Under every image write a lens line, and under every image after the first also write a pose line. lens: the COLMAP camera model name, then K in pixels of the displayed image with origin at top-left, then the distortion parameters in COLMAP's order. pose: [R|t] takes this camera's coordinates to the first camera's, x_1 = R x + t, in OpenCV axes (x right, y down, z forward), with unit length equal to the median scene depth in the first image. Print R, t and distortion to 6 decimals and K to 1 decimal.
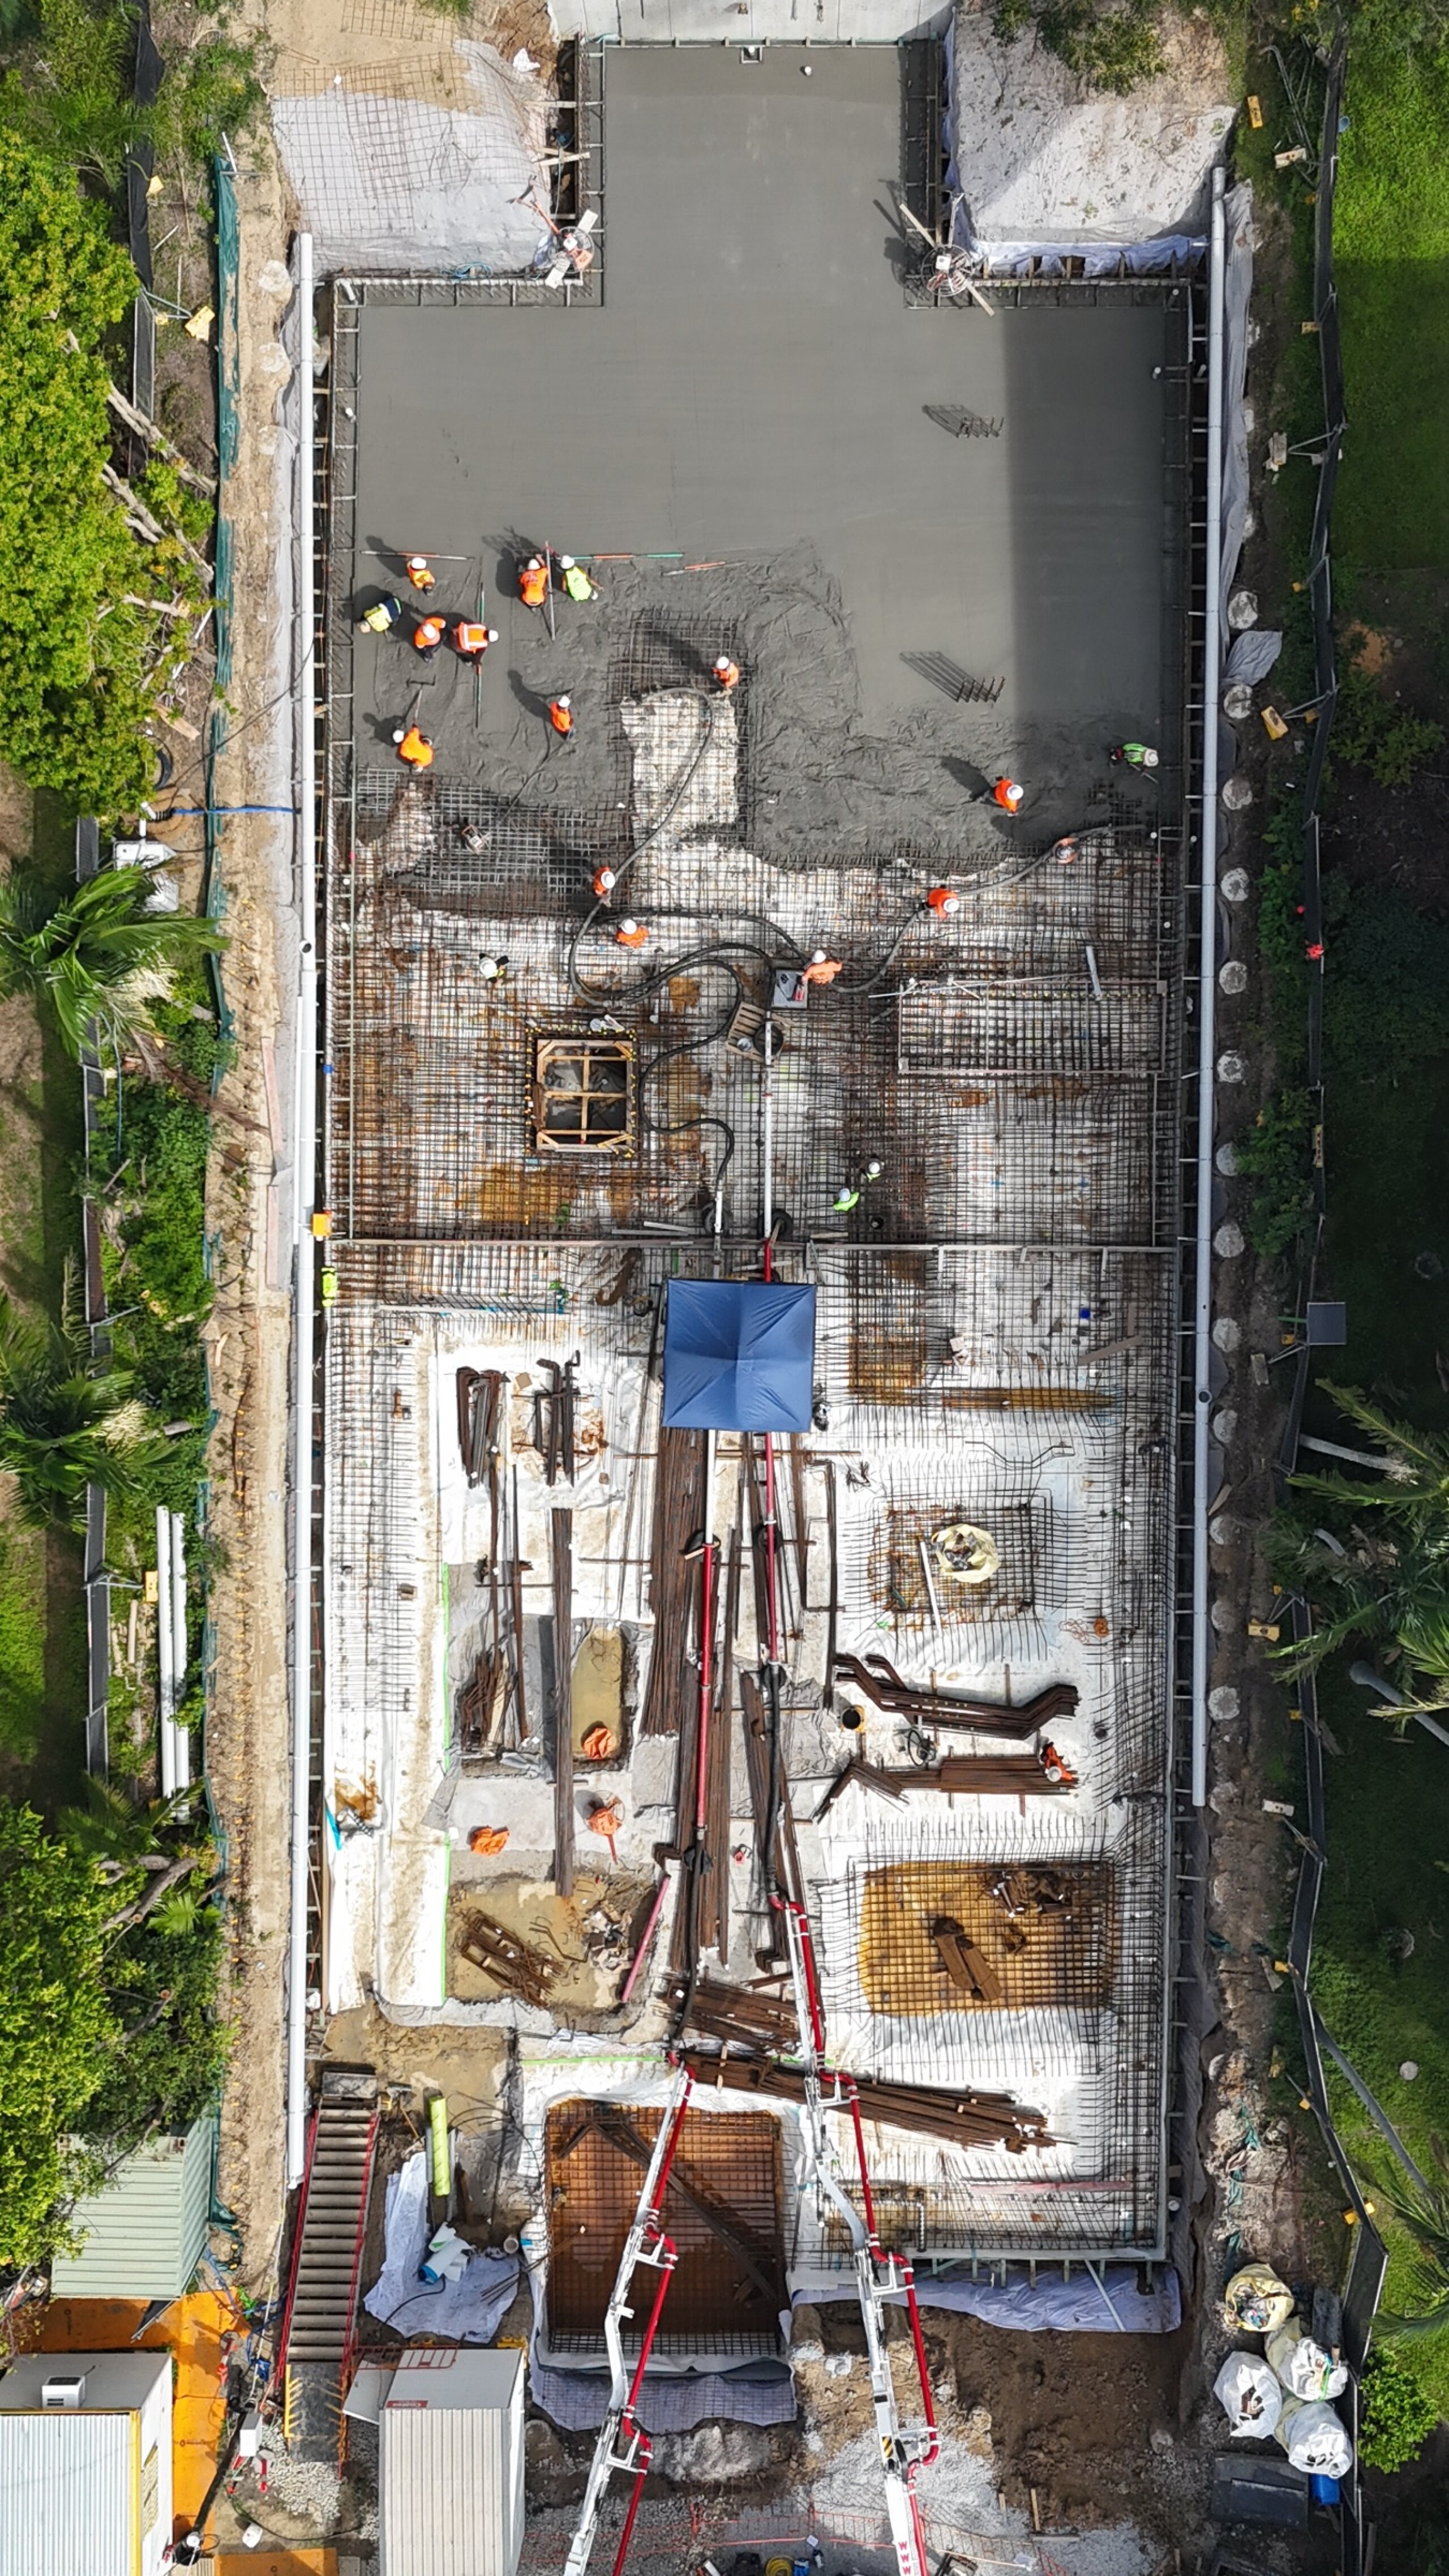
lens RADIAL K [[2131.3, 0, 695.5], [0, 2131.3, 1281.2], [0, 0, 1]] dist [-0.003384, -0.006835]
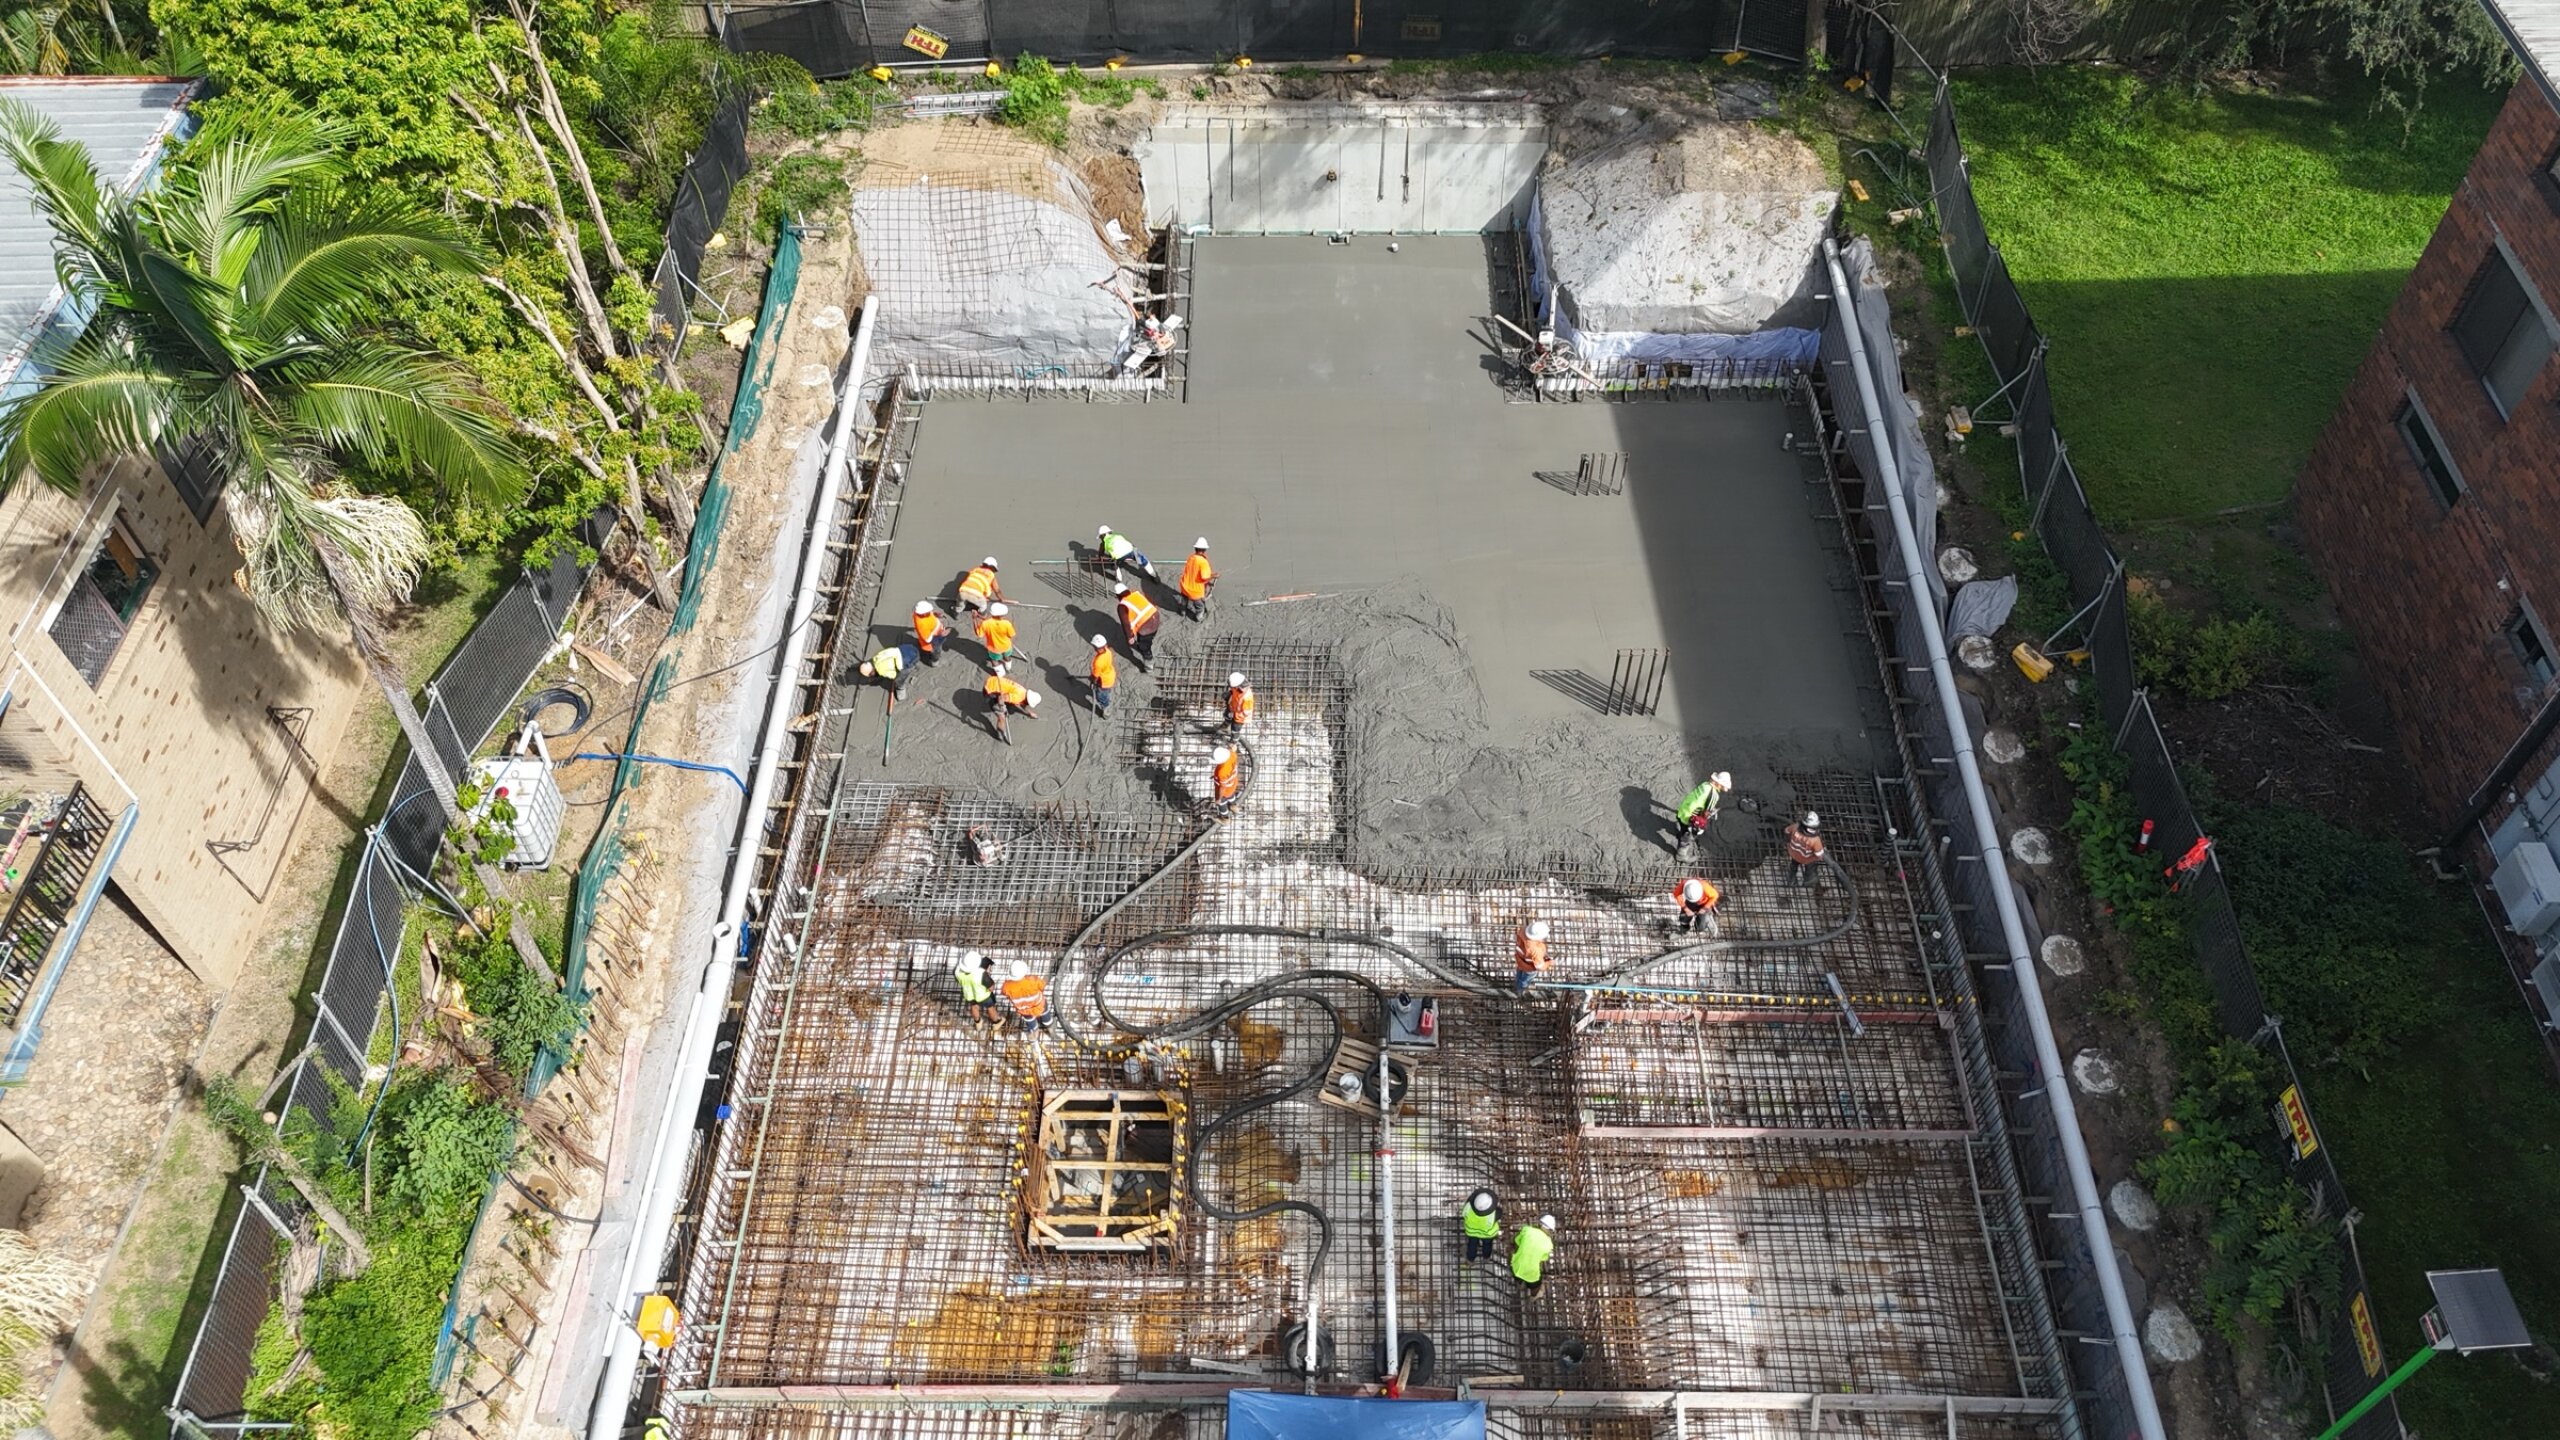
lens RADIAL K [[1858.2, 0, 1289.9], [0, 1858.2, 718.6], [0, 0, 1]] dist [0.084535, -0.153341]
pose [[0.999791, 0.015455, 0.013416, -0.005957], [-0.003325, 0.769483, -0.638658, 0.183093], [-0.020194, 0.638480, 0.769373, 0.481545]]
